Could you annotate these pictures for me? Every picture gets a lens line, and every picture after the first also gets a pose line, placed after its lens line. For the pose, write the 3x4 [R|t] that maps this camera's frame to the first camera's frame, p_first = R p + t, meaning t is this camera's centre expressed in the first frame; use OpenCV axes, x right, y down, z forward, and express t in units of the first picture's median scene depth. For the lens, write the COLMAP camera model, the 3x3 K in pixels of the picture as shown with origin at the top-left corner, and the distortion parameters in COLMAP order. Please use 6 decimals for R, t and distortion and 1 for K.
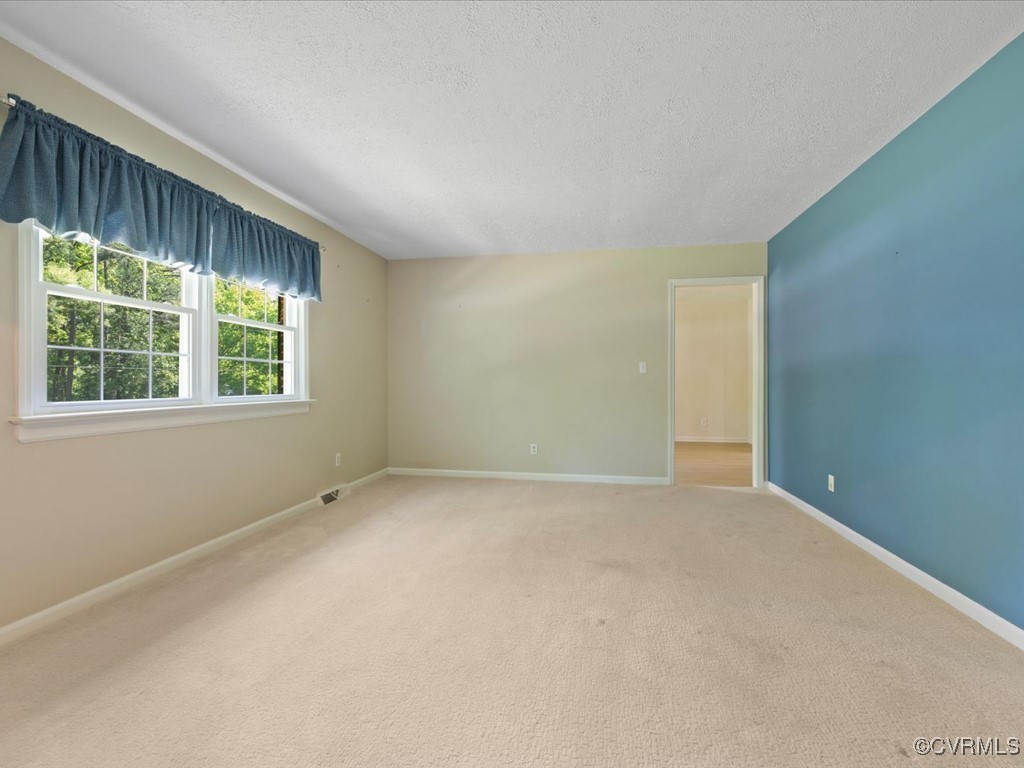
lens RADIAL K [[482.6, 0, 511.3], [0, 482.6, 380.2], [0, 0, 1]] dist [0.001132, 0.000303]
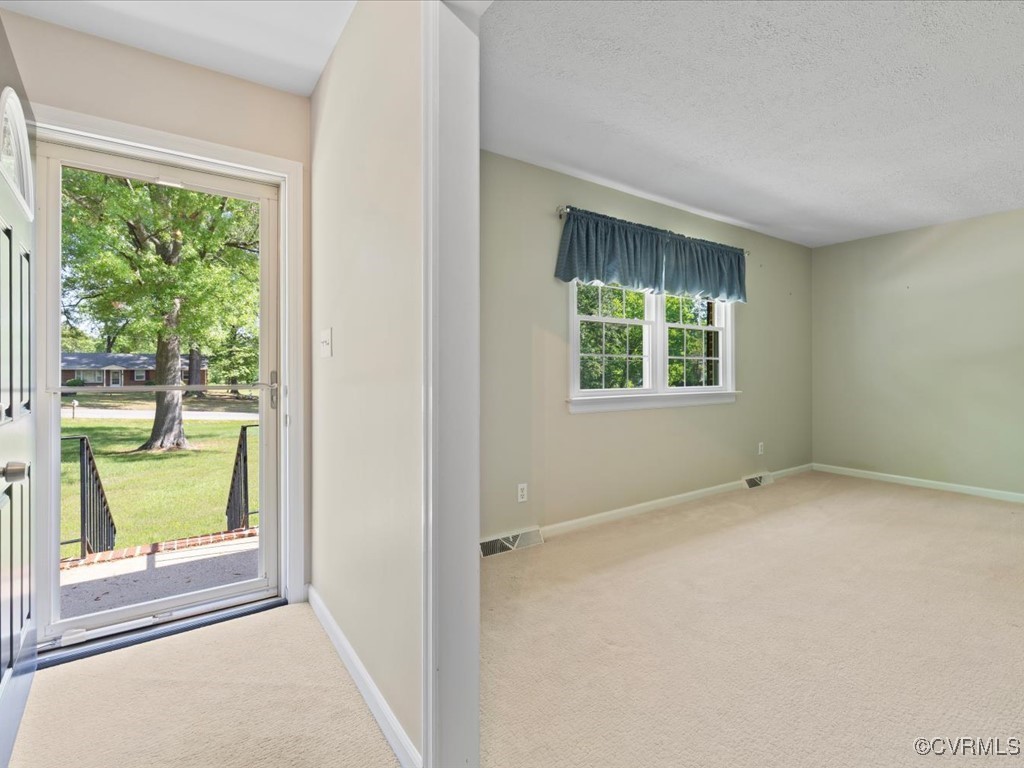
lens RADIAL K [[487.9, 0, 508.2], [0, 487.9, 372.2], [0, 0, 1]] dist [0.001218, 0.000310]
pose [[0.706144, 0.001613, -0.708066, 0.012204], [0.003291, 0.999979, 0.005560, -0.015442], [0.708060, -0.006257, 0.706124, -0.218762]]
